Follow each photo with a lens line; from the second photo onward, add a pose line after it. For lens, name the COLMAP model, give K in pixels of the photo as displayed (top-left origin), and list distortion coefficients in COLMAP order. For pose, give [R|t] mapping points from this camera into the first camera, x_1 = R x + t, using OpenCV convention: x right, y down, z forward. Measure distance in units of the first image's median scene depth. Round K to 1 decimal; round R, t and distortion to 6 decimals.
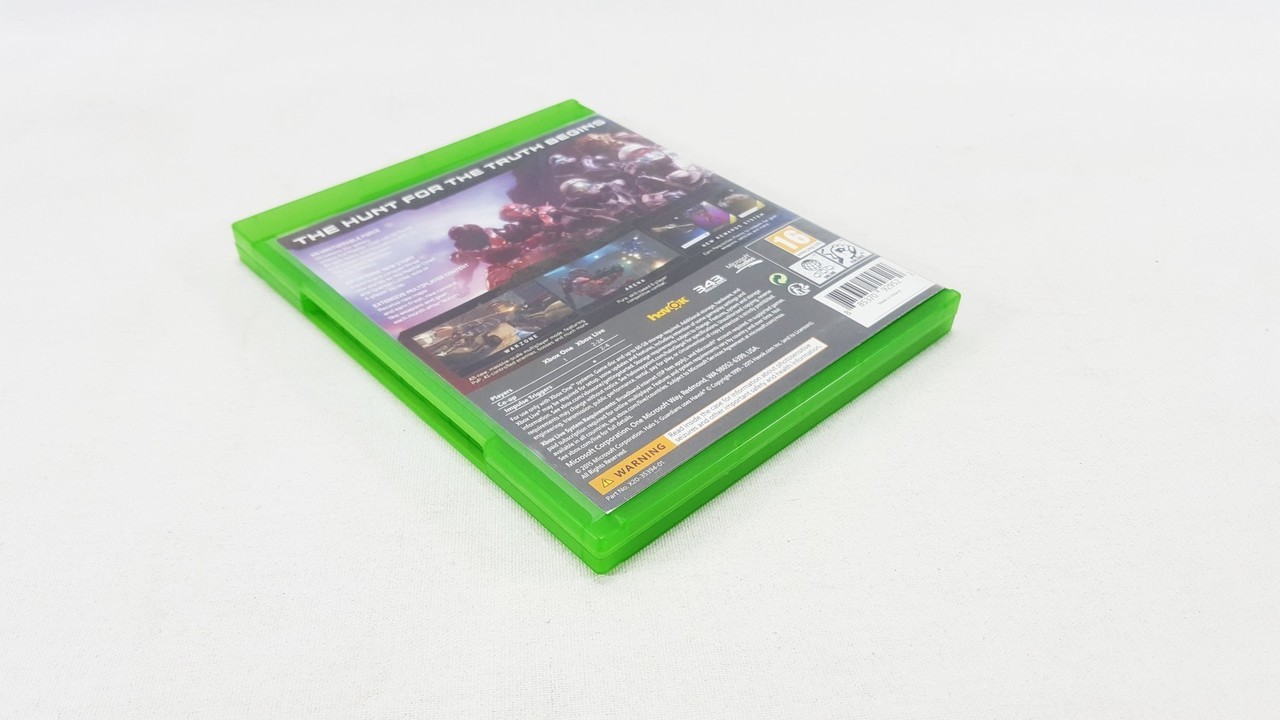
lens RADIAL K [[1029.6, 0, 635.5], [0, 1029.6, 360.1], [0, 0, 1]] dist [0.118414, -0.010308]
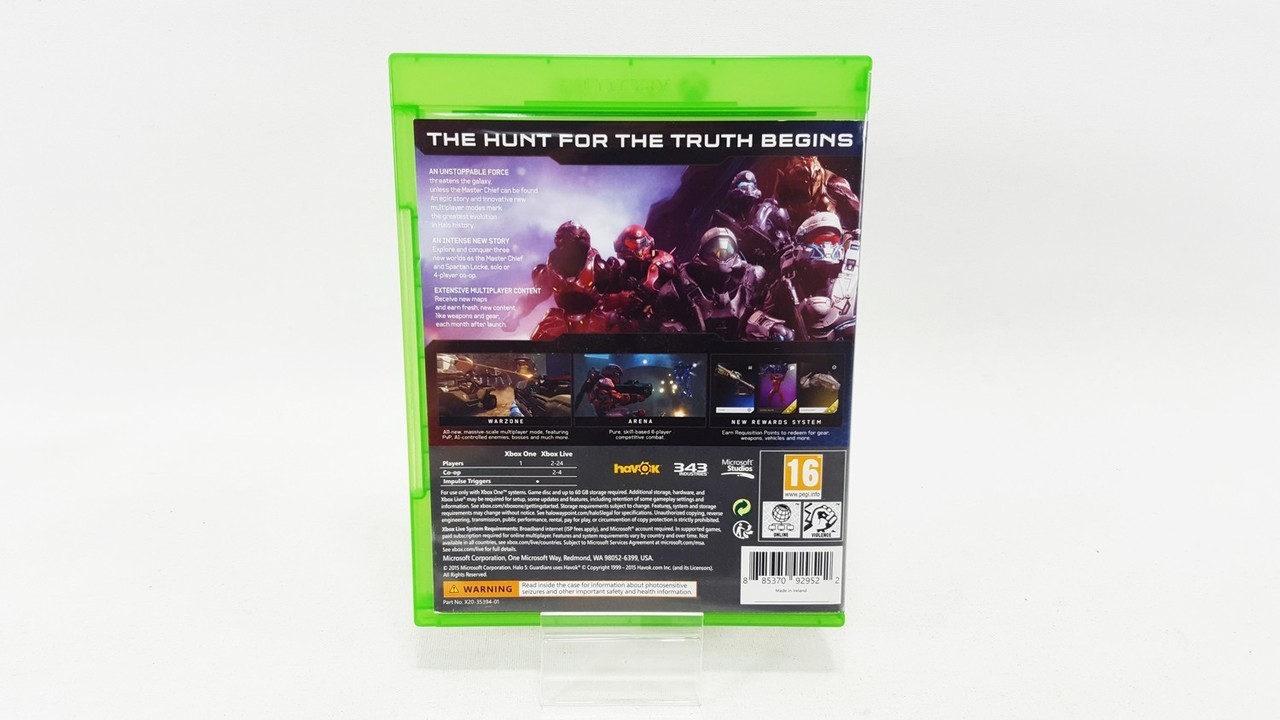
lens RADIAL K [[1029.6, 0, 648.8], [0, 1029.6, 365.2], [0, 0, 1]] dist [0.118414, -0.010308]
pose [[0.736282, 0.665145, 0.124382, -0.163025], [-0.419623, 0.304605, 0.855063, -0.991202], [0.530854, -0.681761, 0.503385, 0.502869]]
